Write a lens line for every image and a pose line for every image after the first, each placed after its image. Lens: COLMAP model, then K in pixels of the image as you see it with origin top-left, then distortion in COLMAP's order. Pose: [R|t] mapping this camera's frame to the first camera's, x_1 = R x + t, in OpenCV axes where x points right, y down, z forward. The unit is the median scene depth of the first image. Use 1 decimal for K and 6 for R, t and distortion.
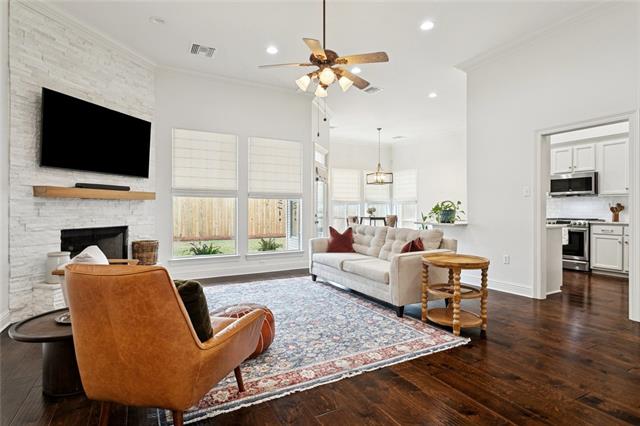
lens RADIAL K [[327.3, 0, 317.9], [0, 327.3, 209.1], [0, 0, 1]] dist [0.001142, 0.000219]
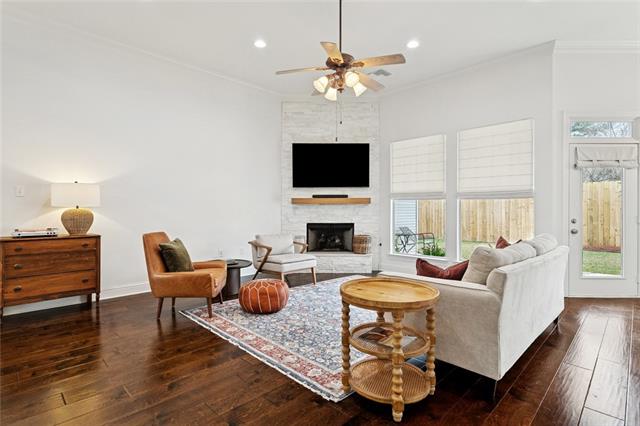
lens RADIAL K [[327.3, 0, 317.9], [0, 327.3, 209.1], [0, 0, 1]] dist [0.001142, 0.000219]
pose [[0.272441, -0.000253, -0.962172, 0.793014], [-0.001722, 0.999998, -0.000750, -0.006853], [0.962171, 0.001861, 0.272440, 0.541599]]
